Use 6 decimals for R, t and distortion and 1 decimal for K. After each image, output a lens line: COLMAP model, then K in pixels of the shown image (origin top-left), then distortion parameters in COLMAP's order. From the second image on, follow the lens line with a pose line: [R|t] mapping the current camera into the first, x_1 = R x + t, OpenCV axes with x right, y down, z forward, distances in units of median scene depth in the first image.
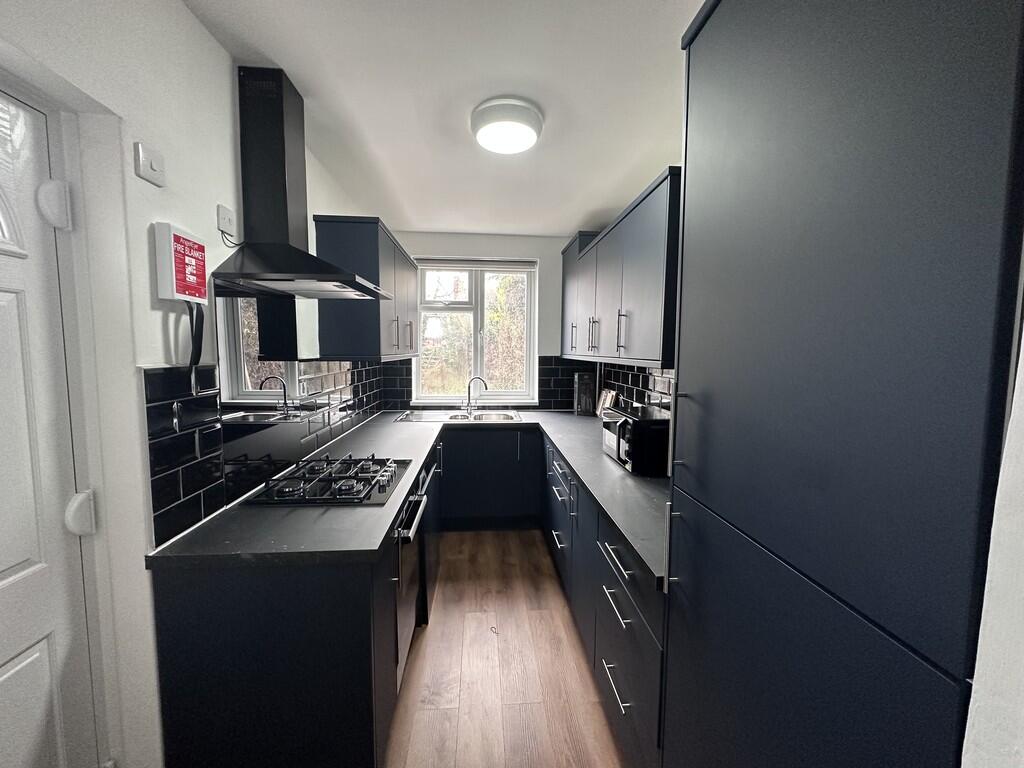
lens RADIAL K [[405.4, 0, 512.0], [0, 405.4, 384.0], [0, 0, 1]] dist [0.000883, 0.000034]
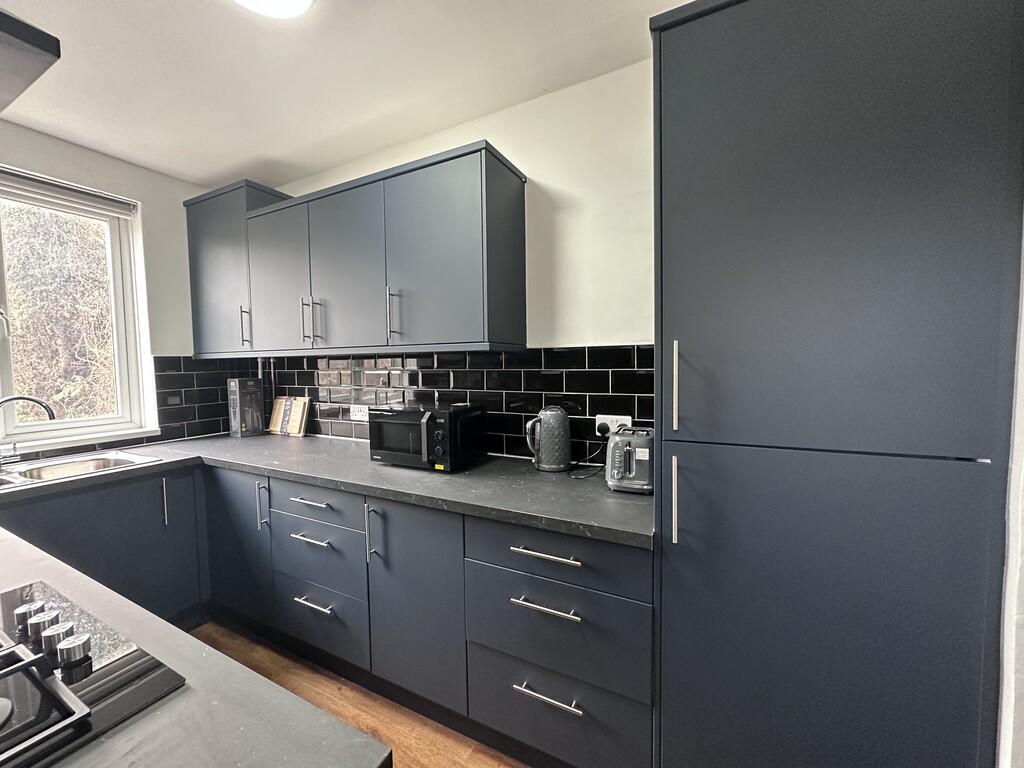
lens RADIAL K [[405.4, 0, 512.0], [0, 405.4, 384.0], [0, 0, 1]] dist [0.000883, 0.000034]
pose [[0.528647, -0.059794, 0.846733, -0.182620], [0.088959, 0.995925, 0.014790, 0.014085], [-0.844168, 0.067506, 0.531812, 0.201317]]
